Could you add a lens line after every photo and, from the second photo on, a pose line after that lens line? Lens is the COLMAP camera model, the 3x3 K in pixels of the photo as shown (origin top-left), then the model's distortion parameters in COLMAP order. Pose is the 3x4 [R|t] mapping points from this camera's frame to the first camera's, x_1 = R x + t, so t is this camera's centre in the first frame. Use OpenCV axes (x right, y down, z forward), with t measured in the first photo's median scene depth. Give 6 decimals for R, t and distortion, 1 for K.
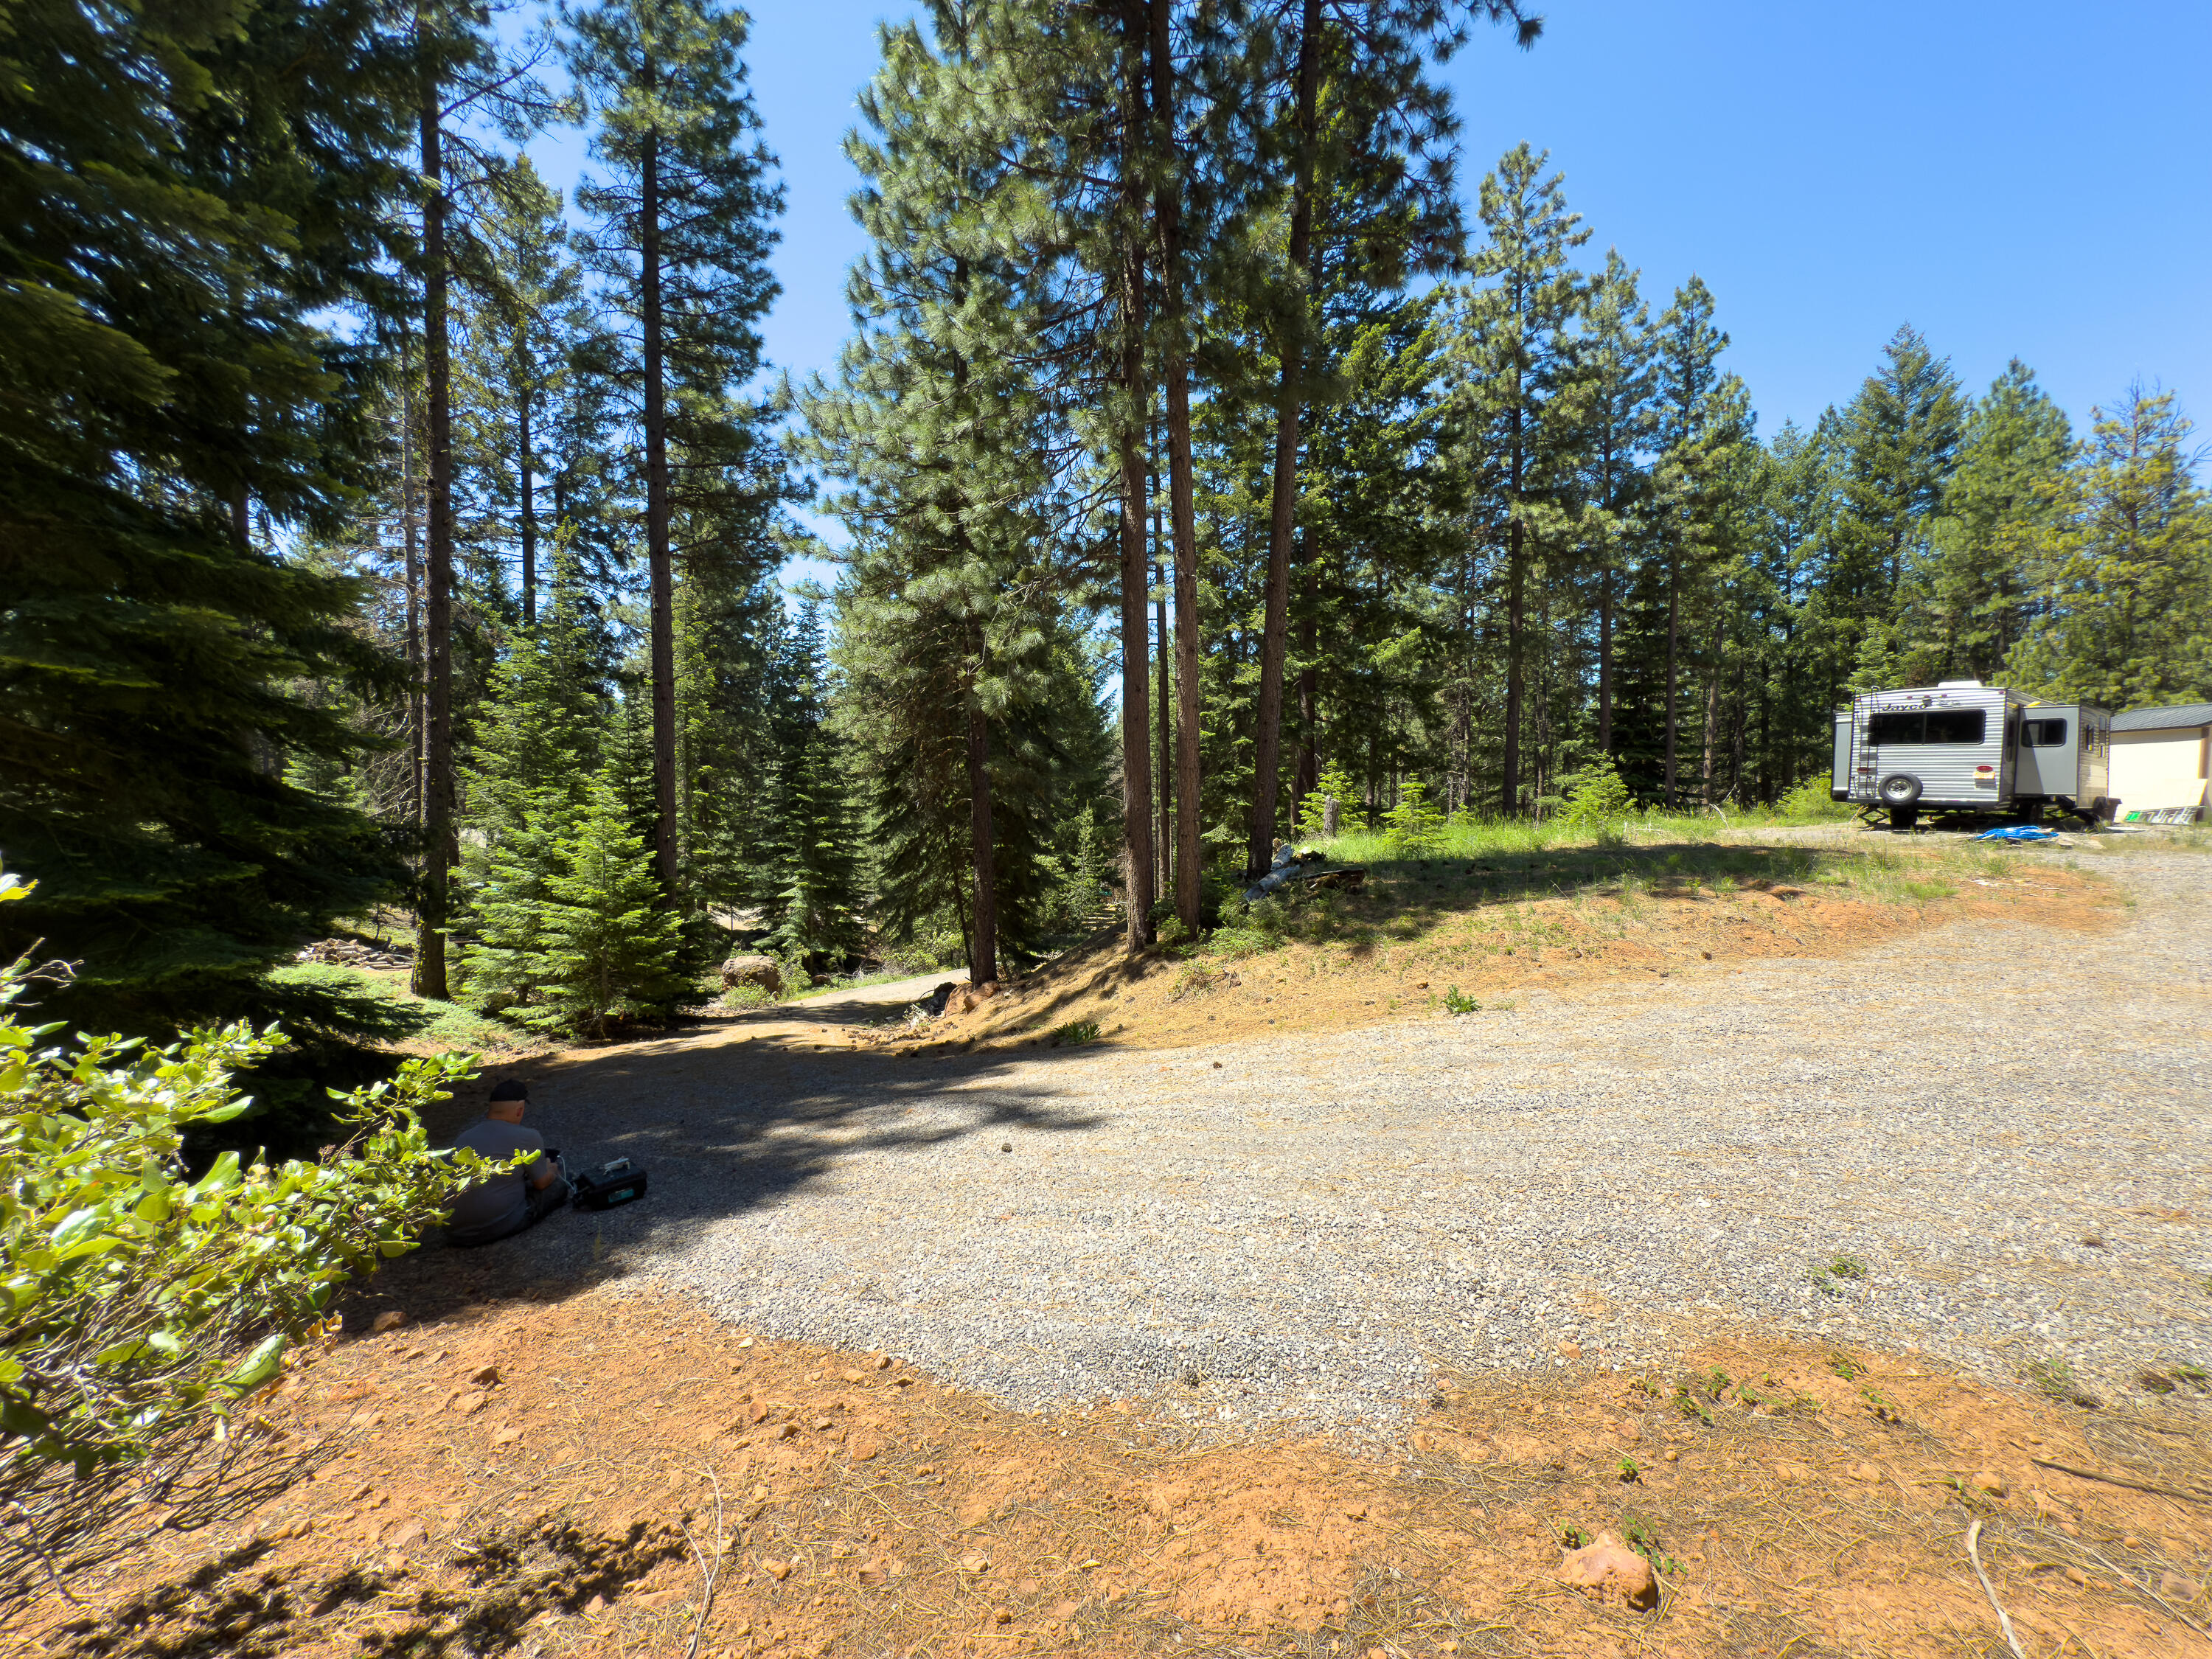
lens RADIAL K [[882.4, 0, 1103.1], [0, 882.4, 823.9], [0, 0, 1]] dist [-0.000504, 0.000866]
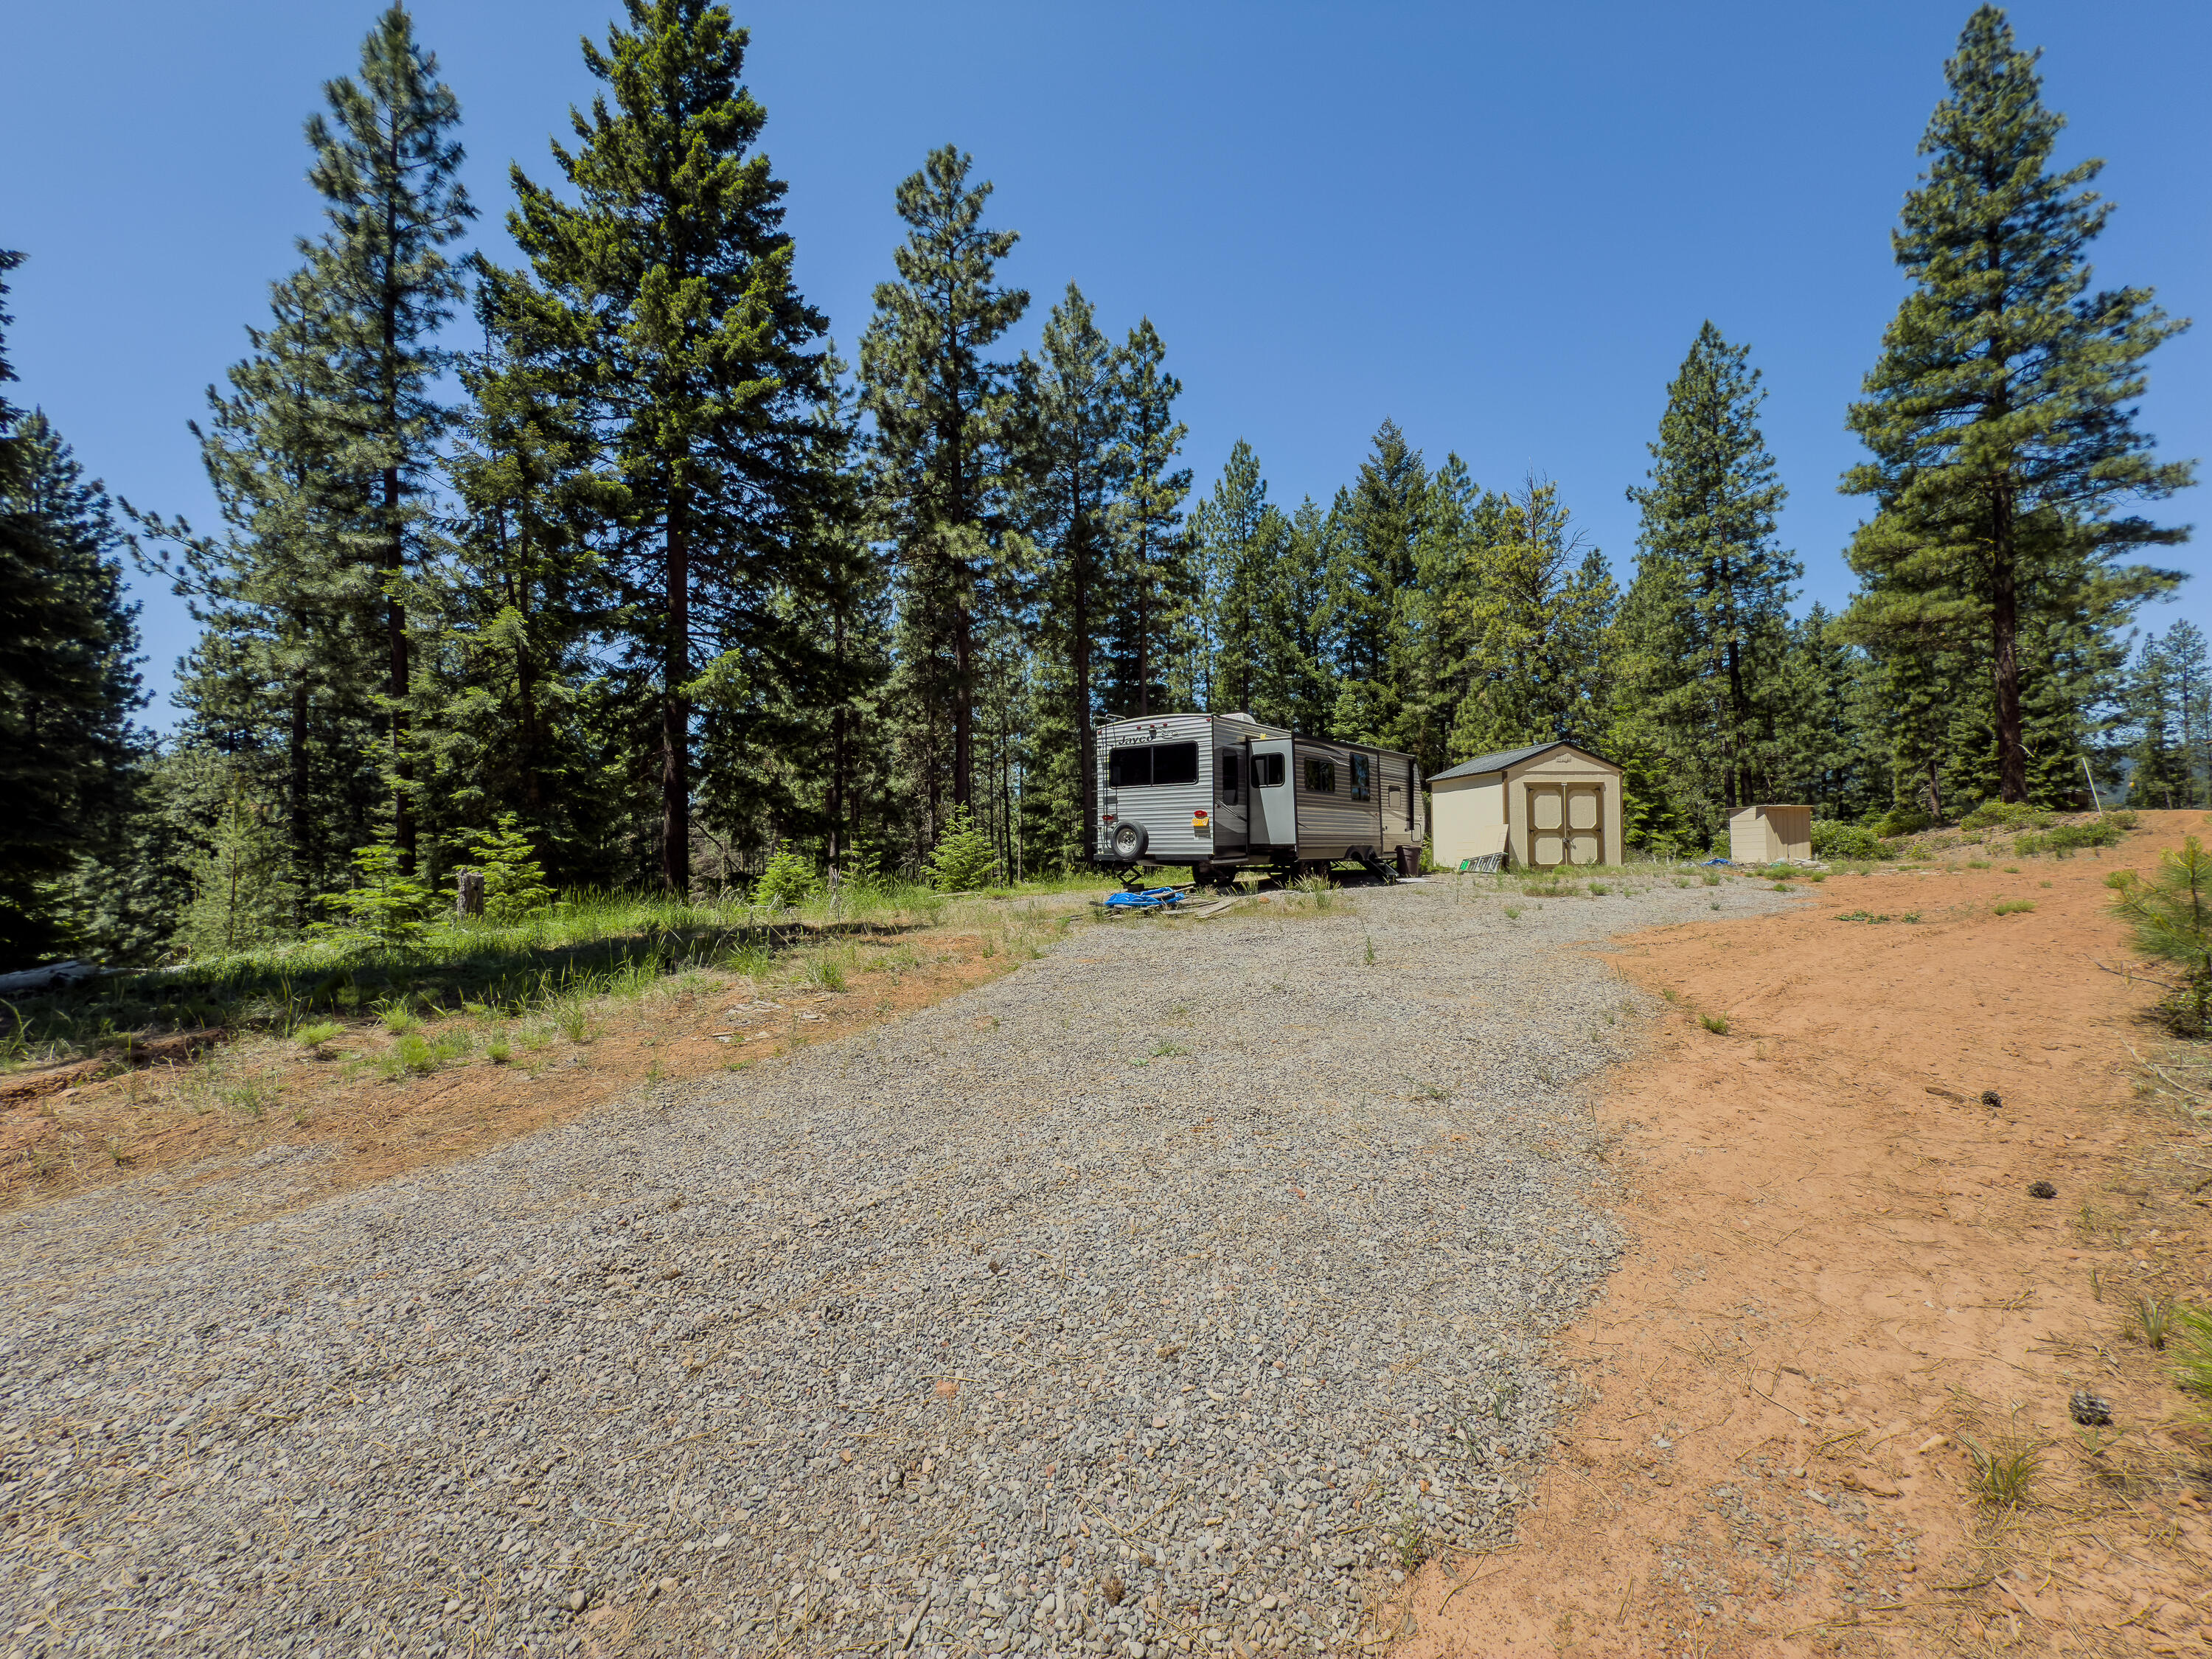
lens RADIAL K [[882.4, 0, 1106.5], [0, 882.4, 825.1], [0, 0, 1]] dist [-0.000504, 0.000866]
pose [[0.956860, -0.014766, 0.290172, 0.633873], [0.036242, 0.996973, -0.068779, 0.000422], [-0.288279, 0.076329, 0.954500, 0.236941]]
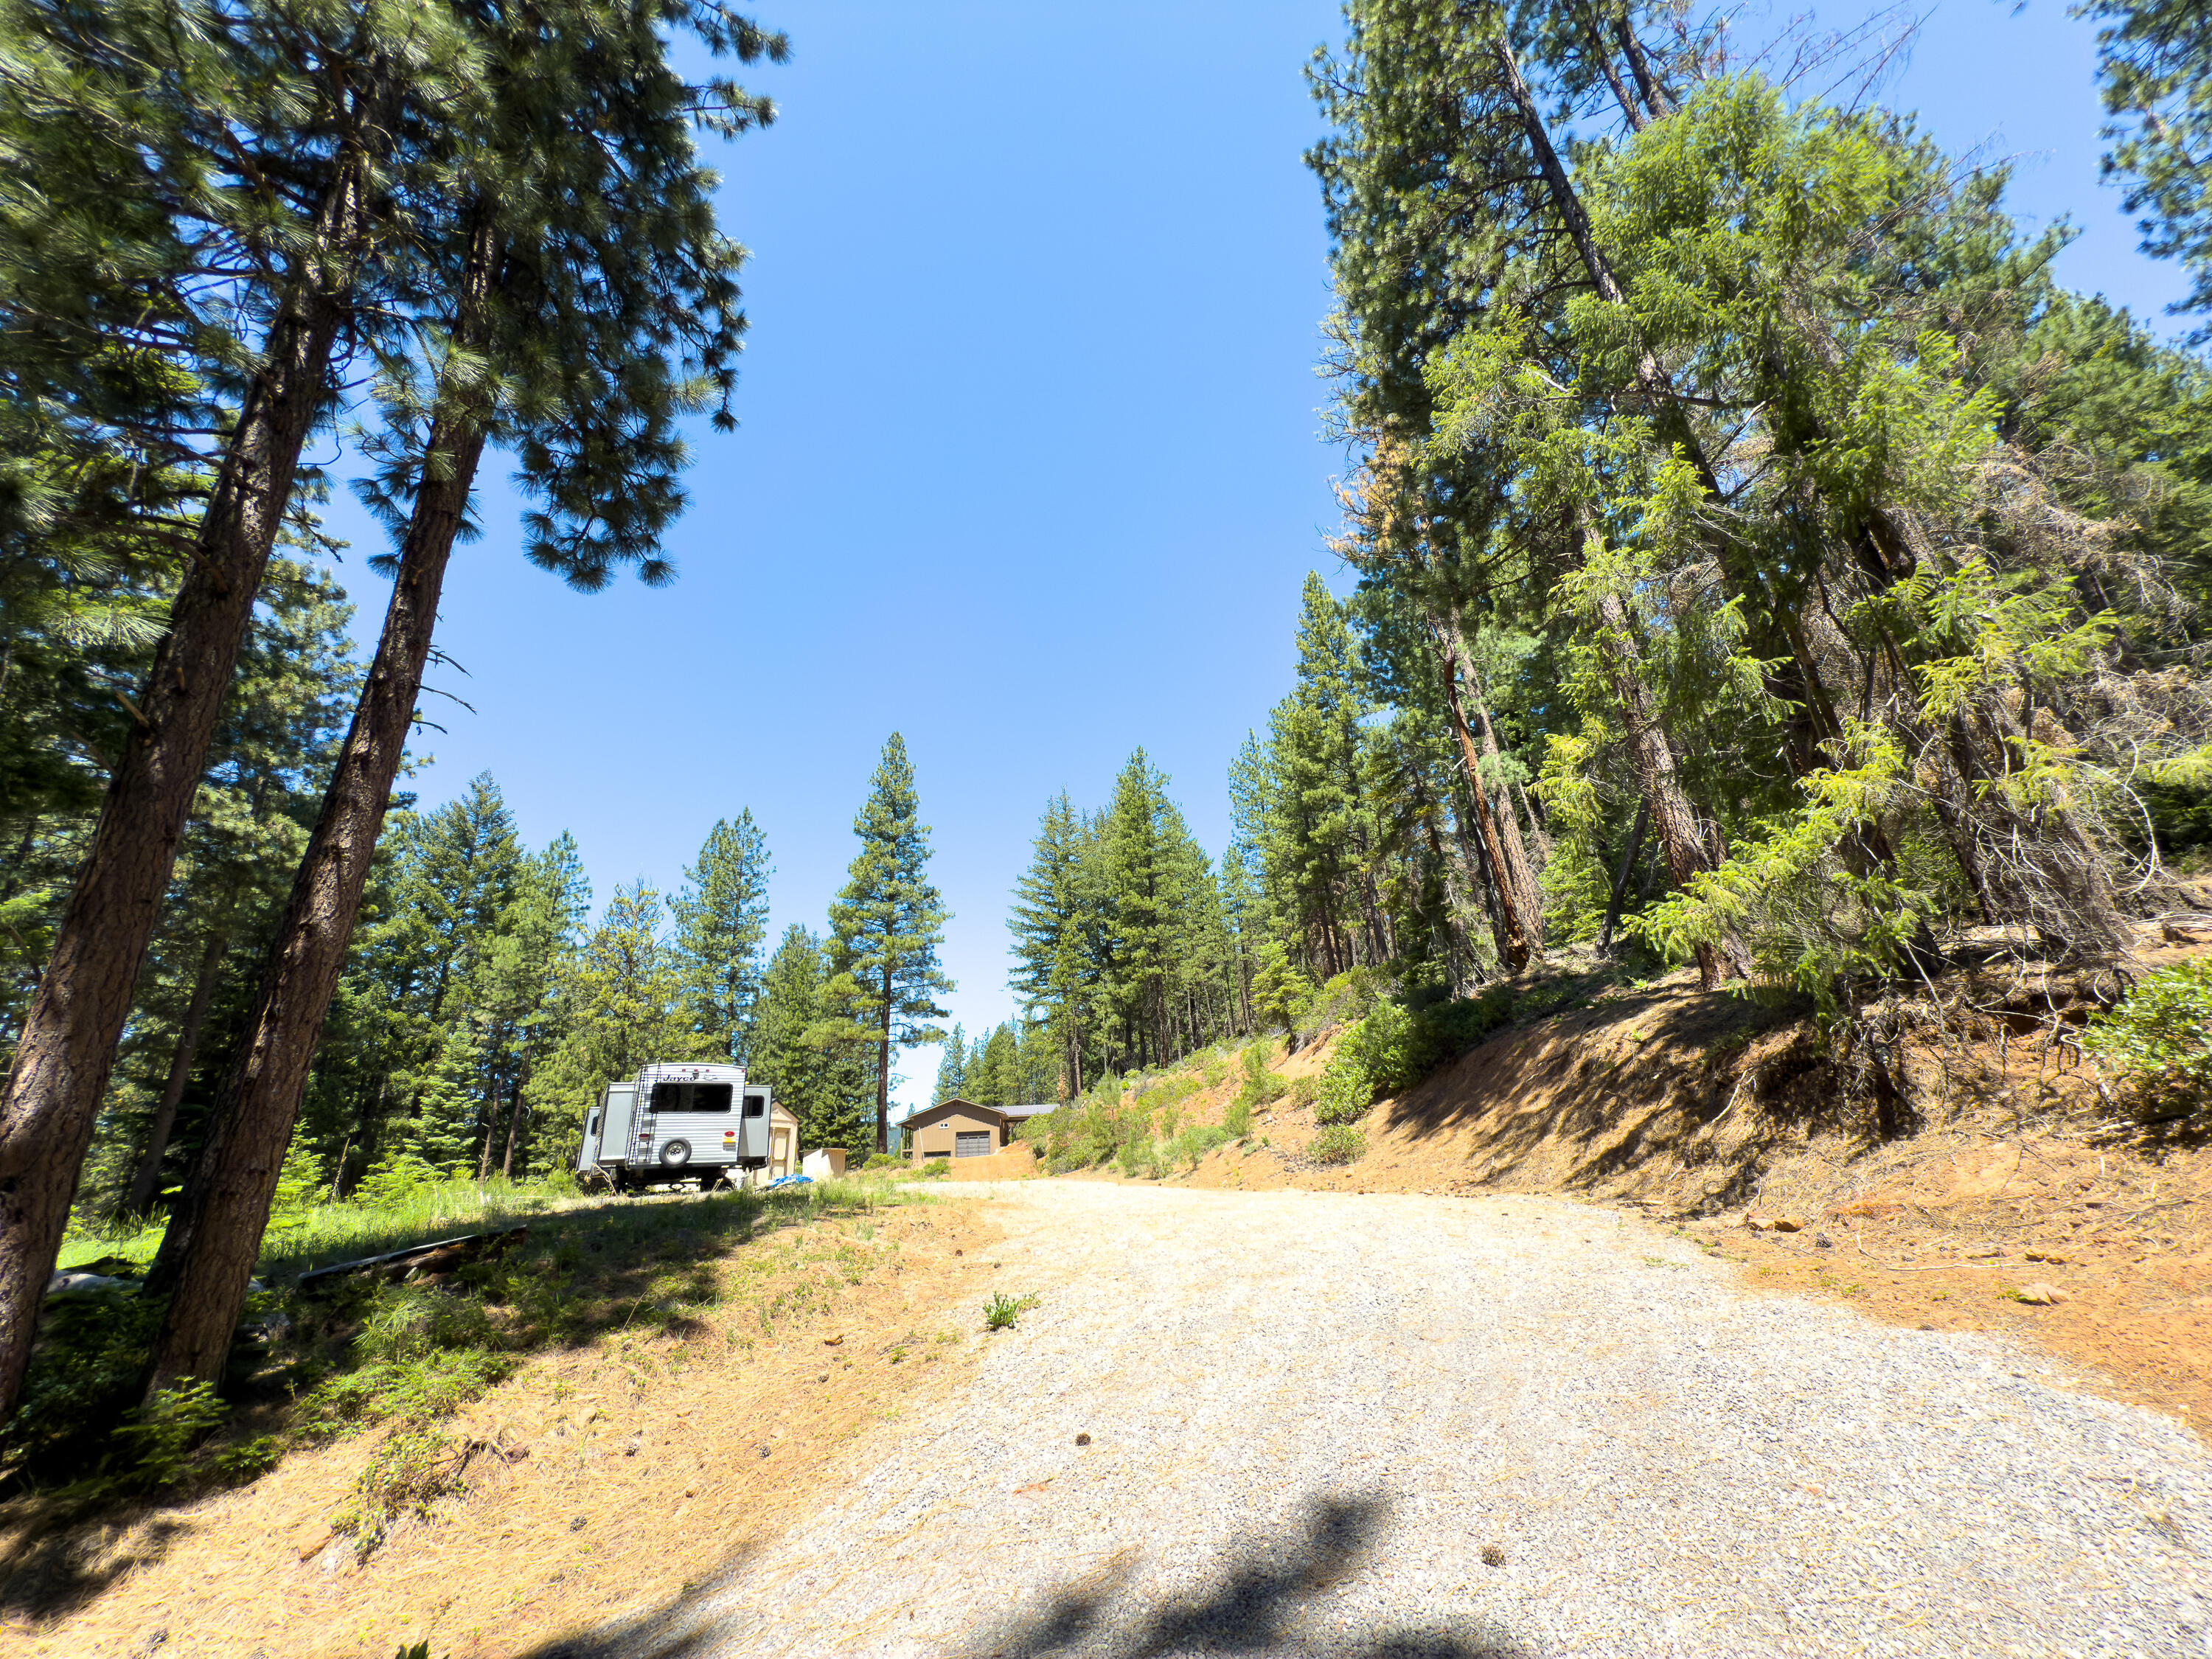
lens RADIAL K [[882.4, 0, 1113.1], [0, 882.4, 832.3], [0, 0, 1]] dist [-0.000504, 0.000866]
pose [[0.080595, 0.350267, 0.933176, -0.235263], [0.100564, 0.928587, -0.357230, 0.037559], [-0.991661, 0.122635, 0.039615, 0.343110]]
